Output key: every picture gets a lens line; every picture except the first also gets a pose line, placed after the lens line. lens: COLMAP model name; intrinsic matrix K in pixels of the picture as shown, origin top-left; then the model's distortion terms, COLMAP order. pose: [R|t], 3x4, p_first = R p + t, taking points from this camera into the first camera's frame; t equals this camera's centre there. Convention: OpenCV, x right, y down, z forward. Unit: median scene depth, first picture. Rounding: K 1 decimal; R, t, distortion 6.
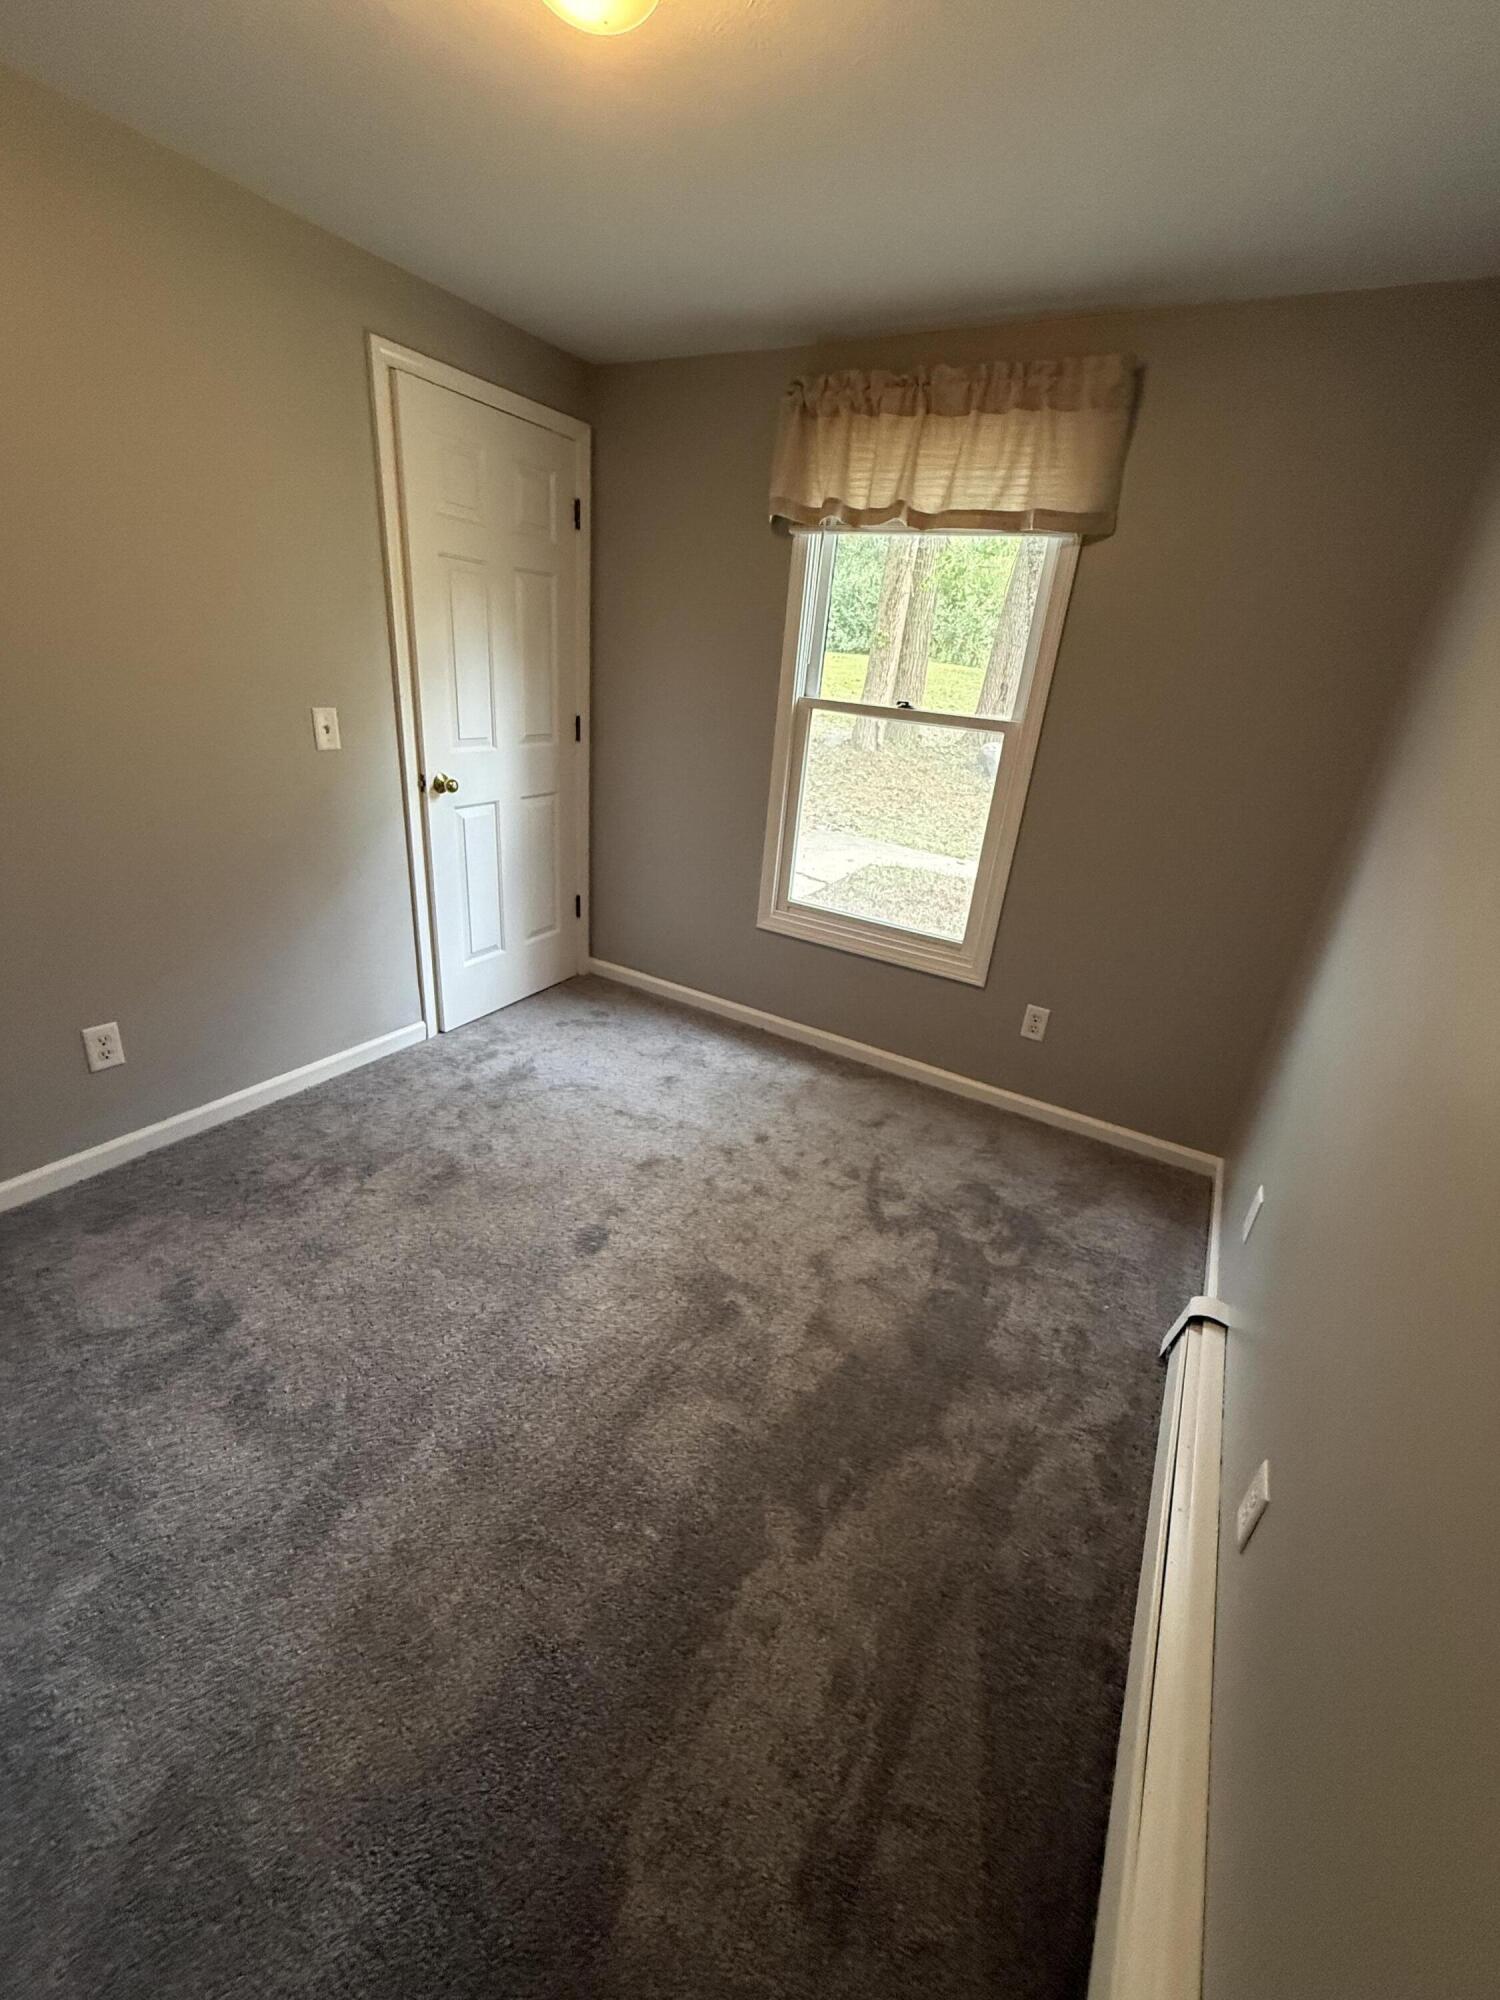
lens RADIAL K [[797.7, 0, 748.1], [0, 797.7, 993.1], [0, 0, 1]] dist [-0.001314, -0.000197]
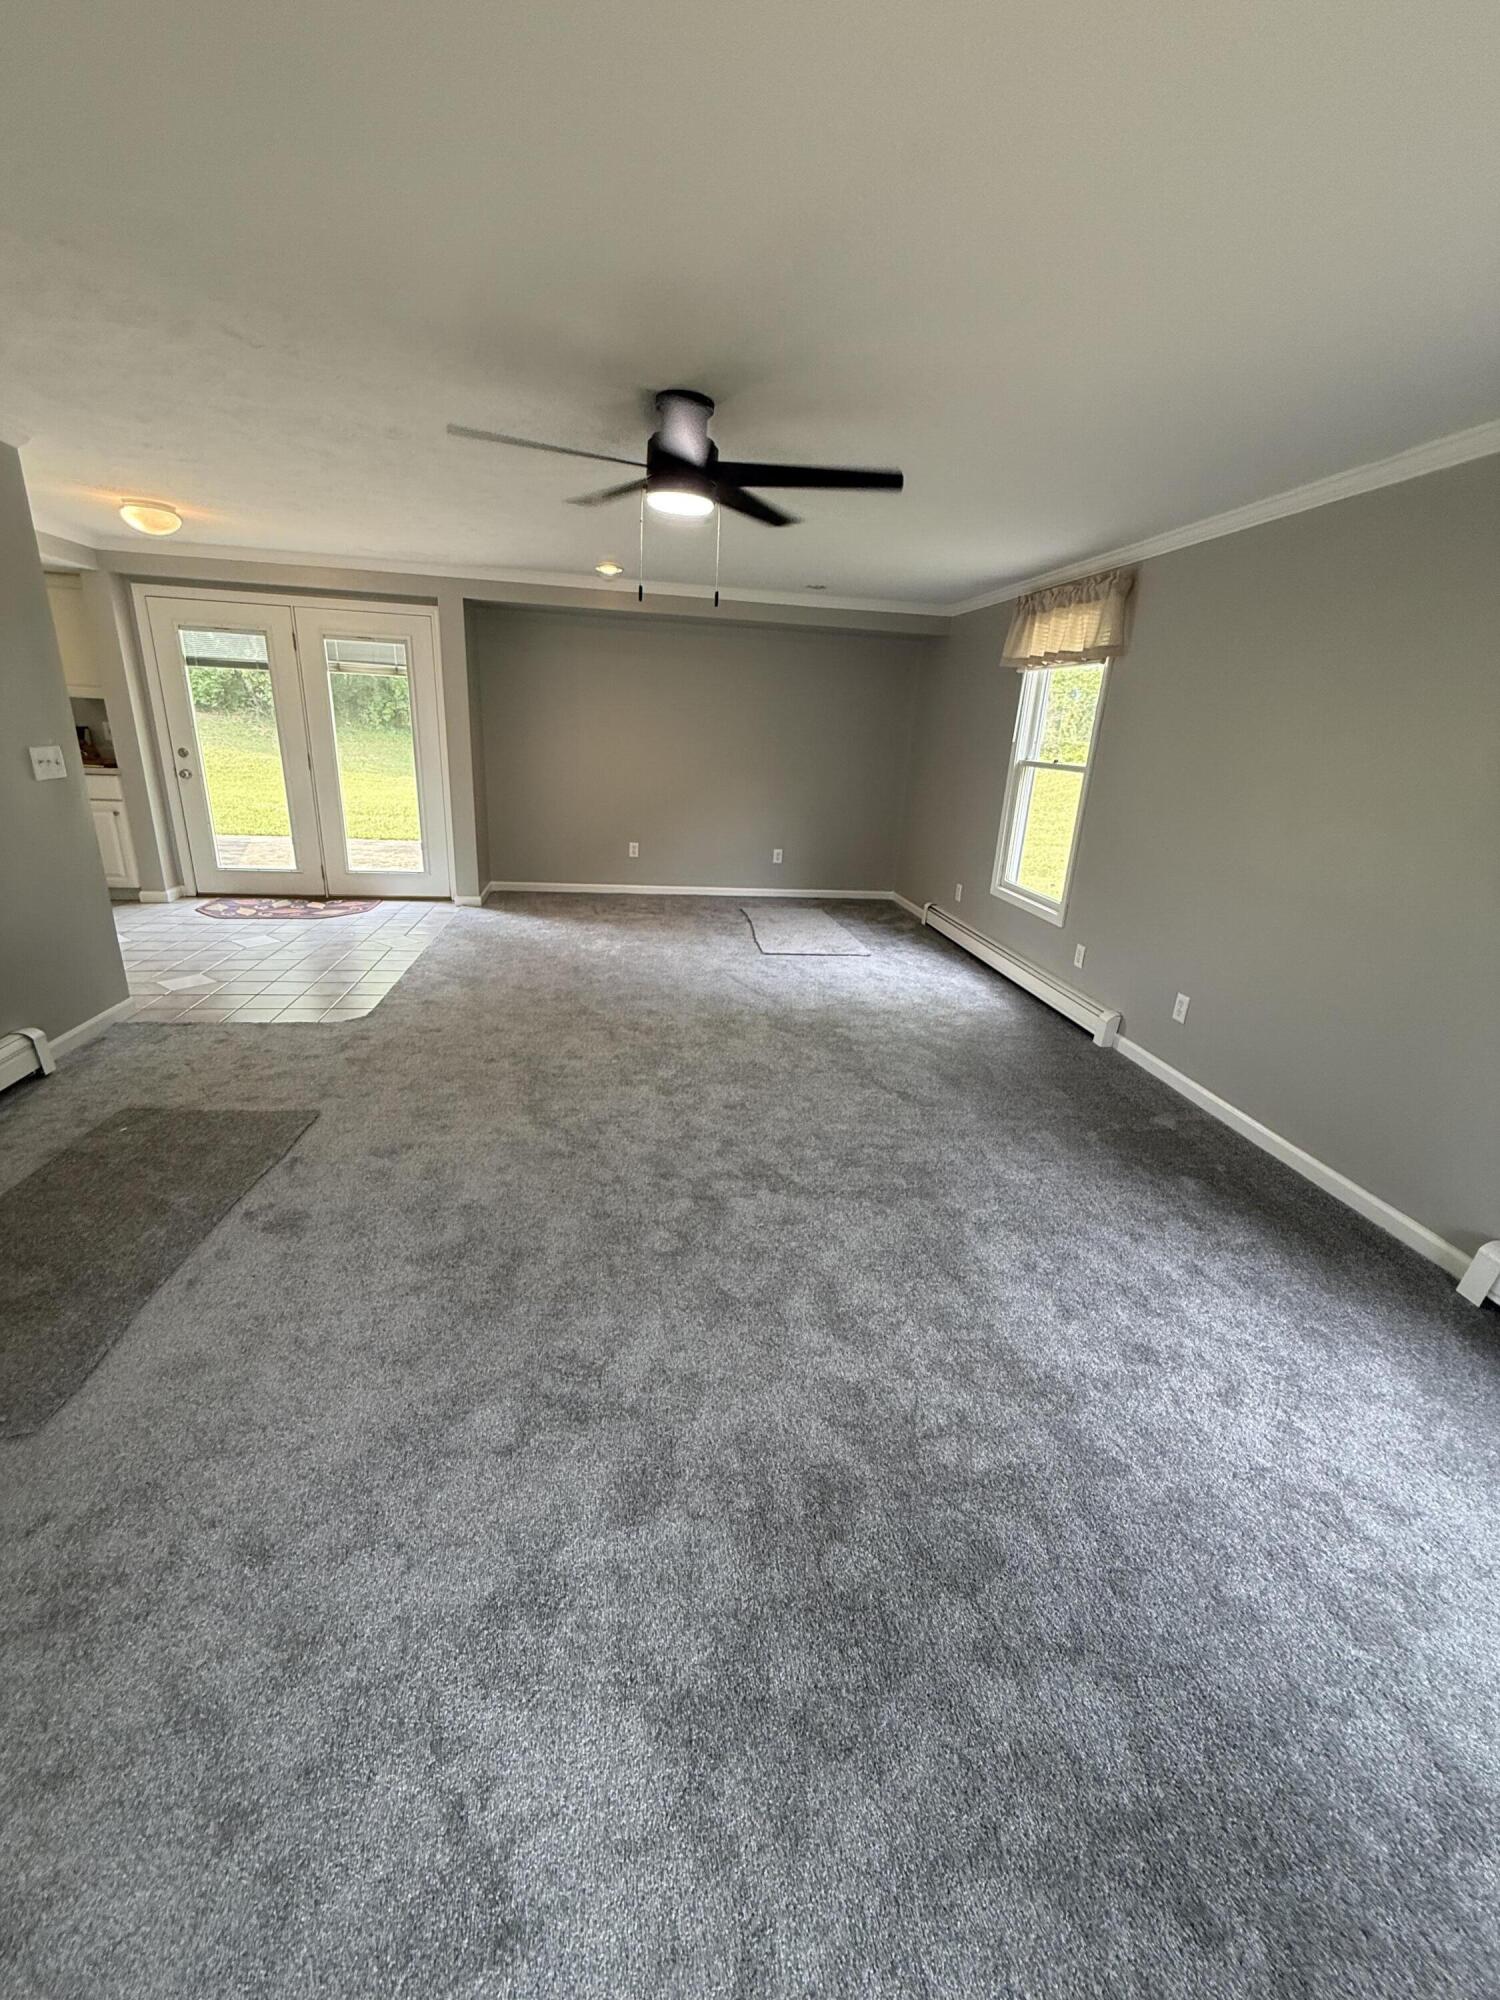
lens RADIAL K [[797.7, 0, 748.1], [0, 797.7, 993.1], [0, 0, 1]] dist [-0.001314, -0.000197]
pose [[0.634848, 0.200900, -0.746061, 1.135230], [-0.315126, 0.948966, -0.012613, 0.327277], [0.705453, 0.243110, 0.665758, -0.455450]]
